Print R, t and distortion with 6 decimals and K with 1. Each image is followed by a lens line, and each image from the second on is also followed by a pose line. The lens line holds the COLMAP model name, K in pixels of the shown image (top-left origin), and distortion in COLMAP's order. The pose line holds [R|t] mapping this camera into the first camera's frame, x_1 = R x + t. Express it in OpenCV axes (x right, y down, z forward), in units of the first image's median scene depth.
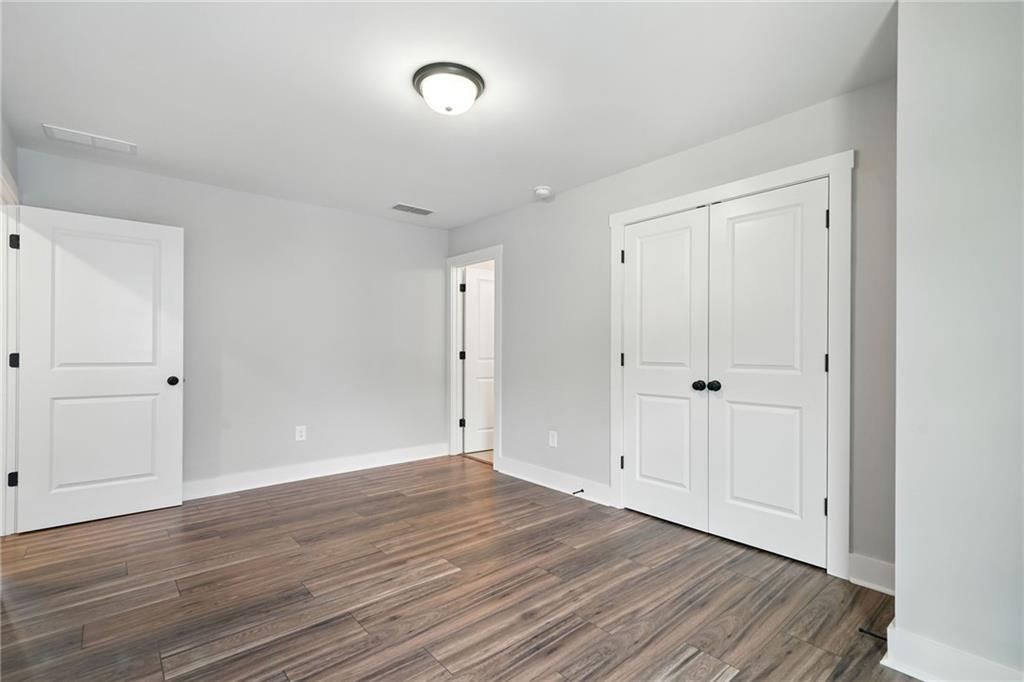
lens RADIAL K [[460.3, 0, 513.5], [0, 460.3, 345.5], [0, 0, 1]] dist [0.002236, 0.000127]
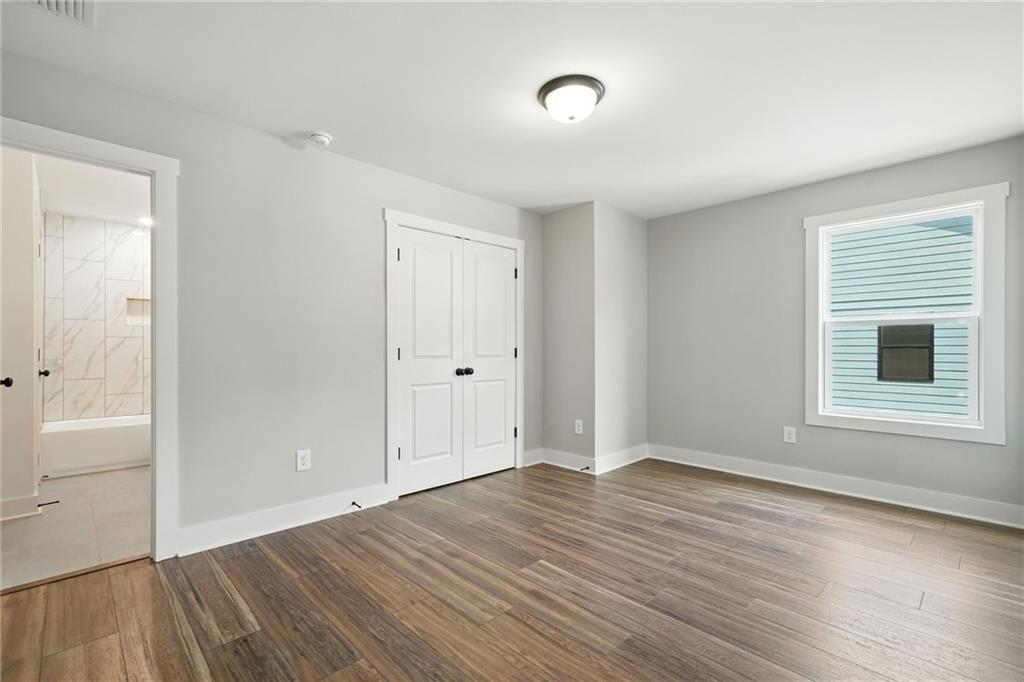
lens RADIAL K [[460.3, 0, 501.3], [0, 460.3, 344.2], [0, 0, 1]] dist [0.002236, 0.000127]
pose [[-0.034452, 0.006826, 0.999383, -1.057293], [-0.005776, 0.999959, -0.007029, 0.018073], [-0.999390, -0.006014, -0.034411, 1.056617]]
